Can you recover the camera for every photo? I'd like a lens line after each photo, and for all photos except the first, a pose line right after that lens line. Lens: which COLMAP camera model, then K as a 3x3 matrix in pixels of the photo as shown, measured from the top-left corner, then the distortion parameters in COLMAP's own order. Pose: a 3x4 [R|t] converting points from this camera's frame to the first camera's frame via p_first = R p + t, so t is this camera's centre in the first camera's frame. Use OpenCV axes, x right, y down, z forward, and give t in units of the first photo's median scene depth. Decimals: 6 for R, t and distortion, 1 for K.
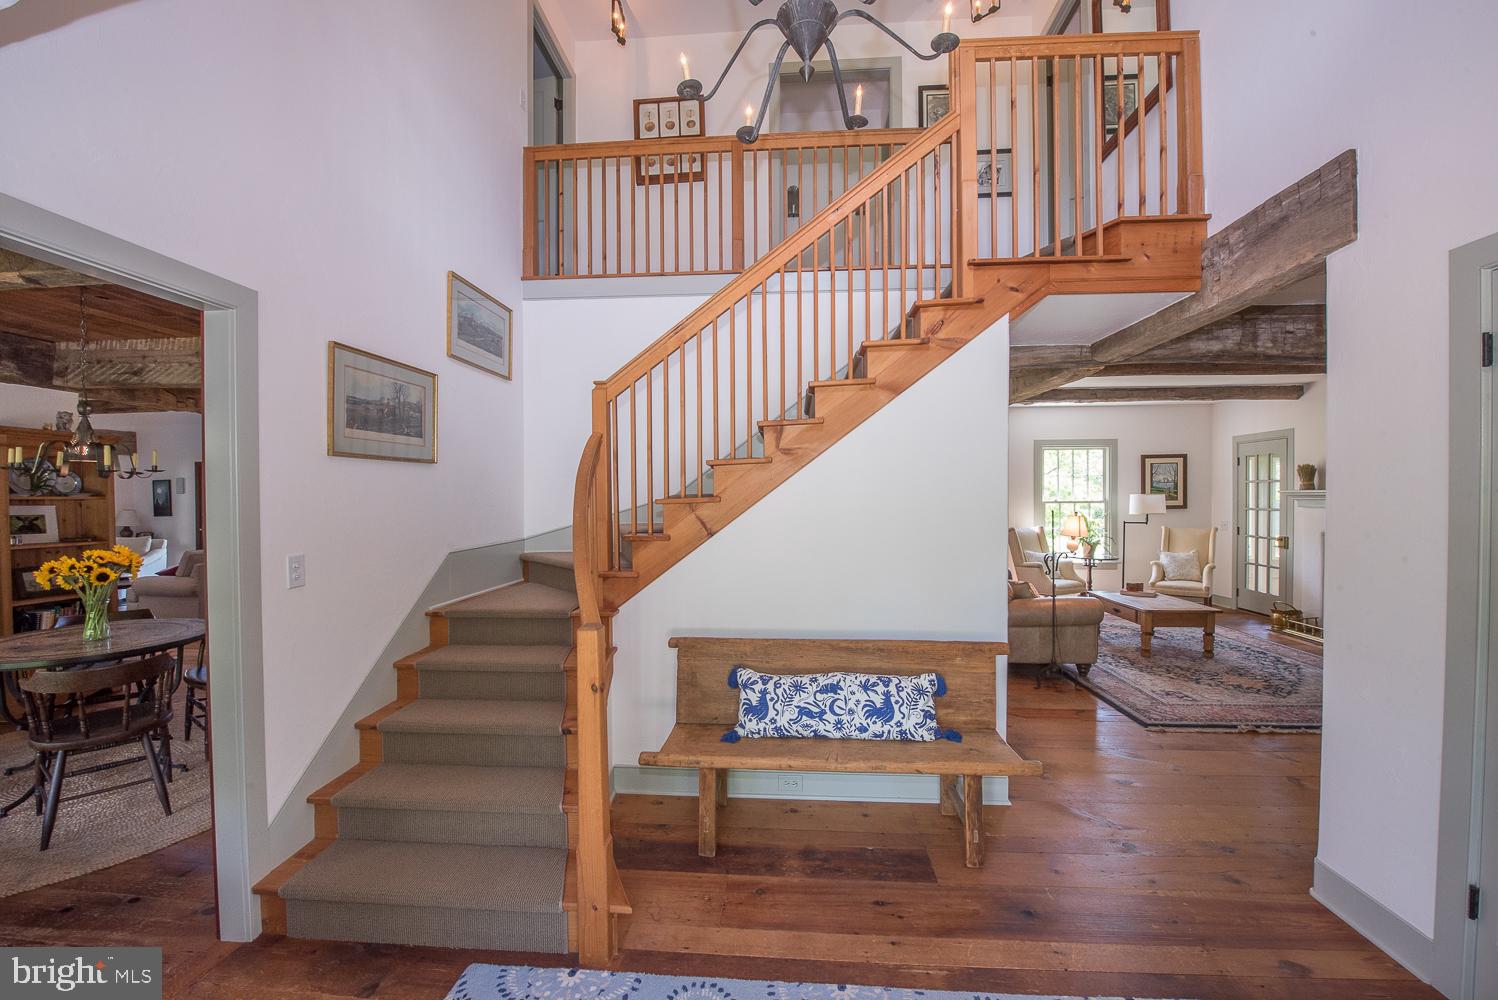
lens RADIAL K [[594.1, 0, 743.5], [0, 594.1, 503.3], [0, 0, 1]] dist [-0.019886, -0.000714]
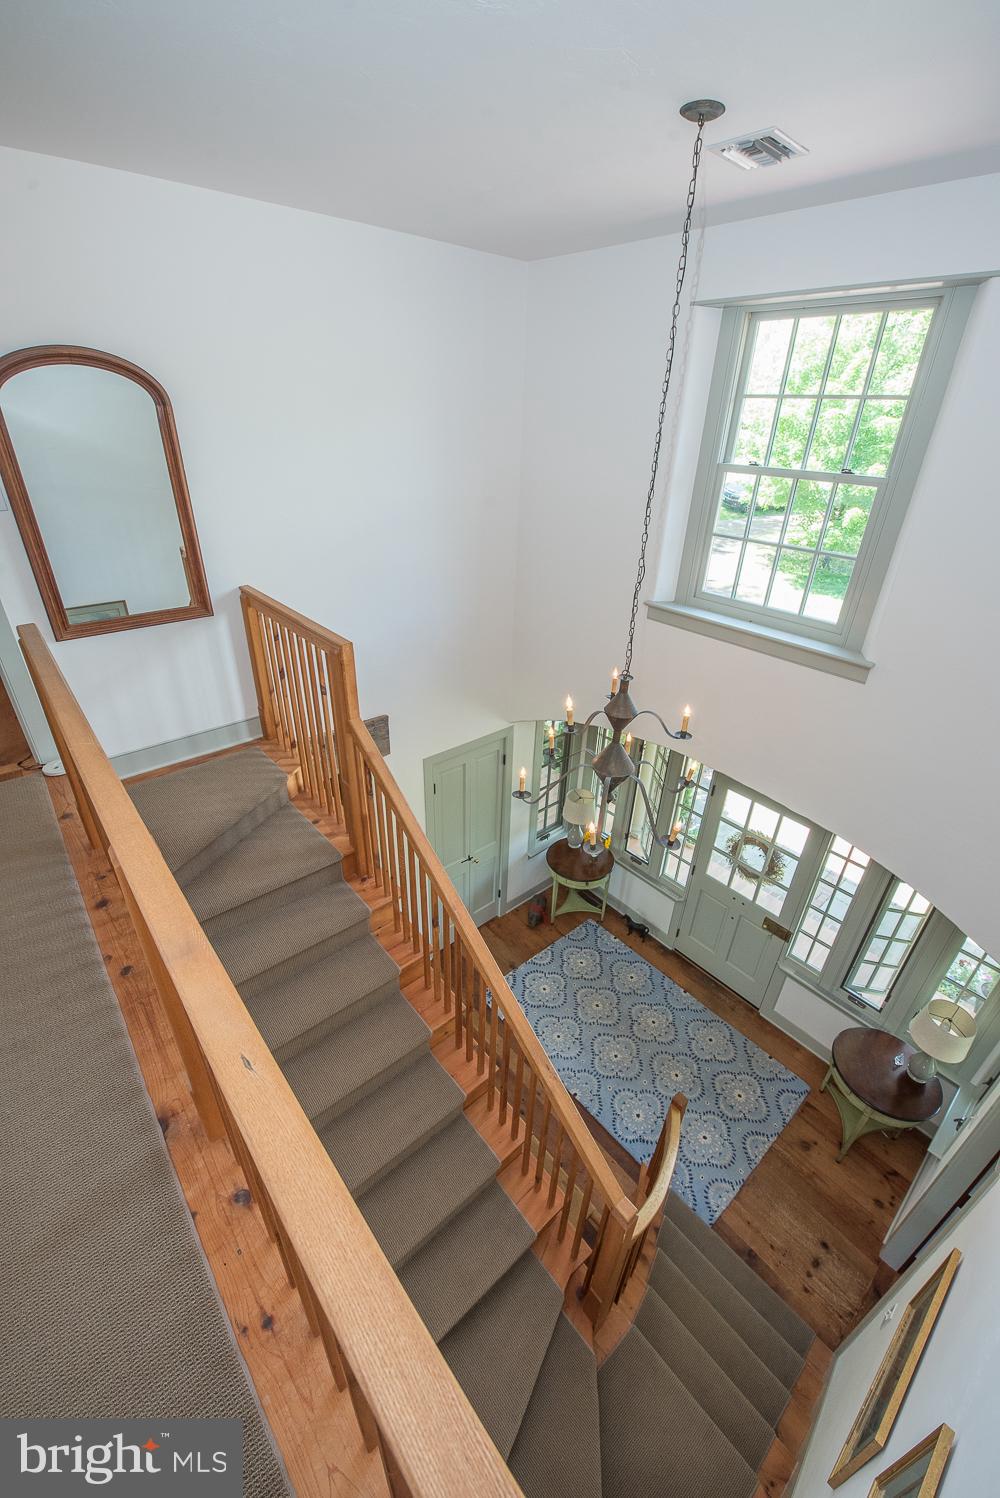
lens RADIAL K [[596.5, 0, 500.0], [0, 596.5, 749.0], [0, 0, 1]] dist [-0.015184, -0.002169]
pose [[-0.704664, -0.358206, 0.612485, -0.166443], [-0.011668, 0.868945, 0.494771, -0.453336], [-0.709446, 0.341501, -0.616493, 0.596273]]
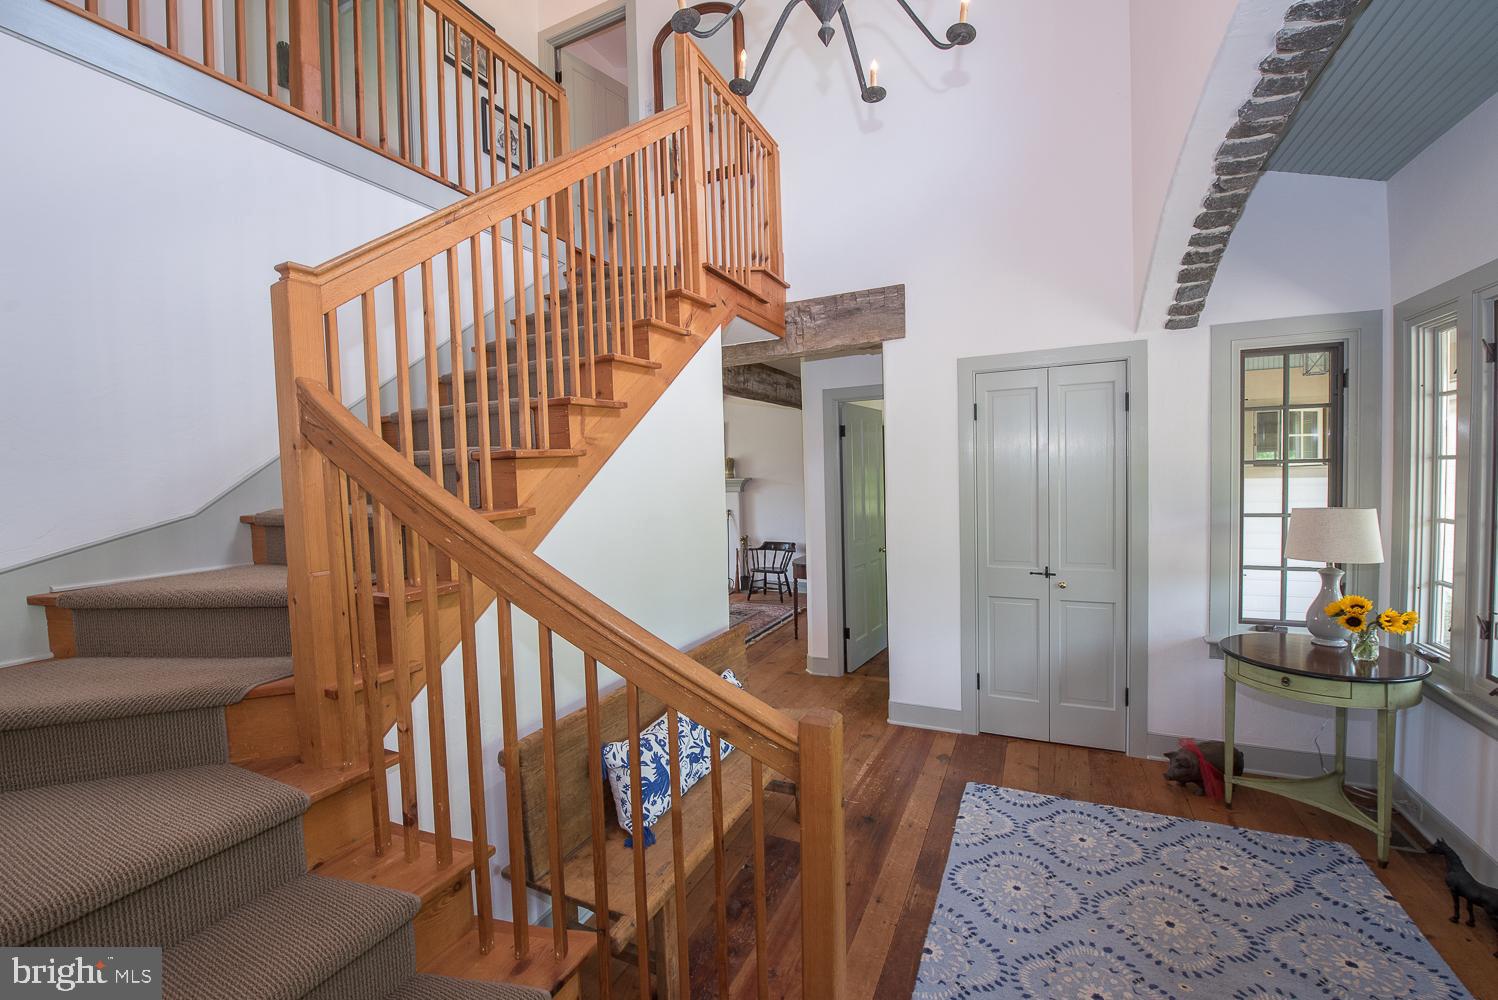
lens RADIAL K [[610.7, 0, 749.0], [0, 610.7, 500.0], [0, 0, 1]] dist [-0.020436, -0.000482]
pose [[0.357913, -0.045564, 0.932643, -0.244035], [0.039483, 0.998654, 0.033637, -0.013794], [-0.932920, 0.024785, 0.359230, 0.229279]]
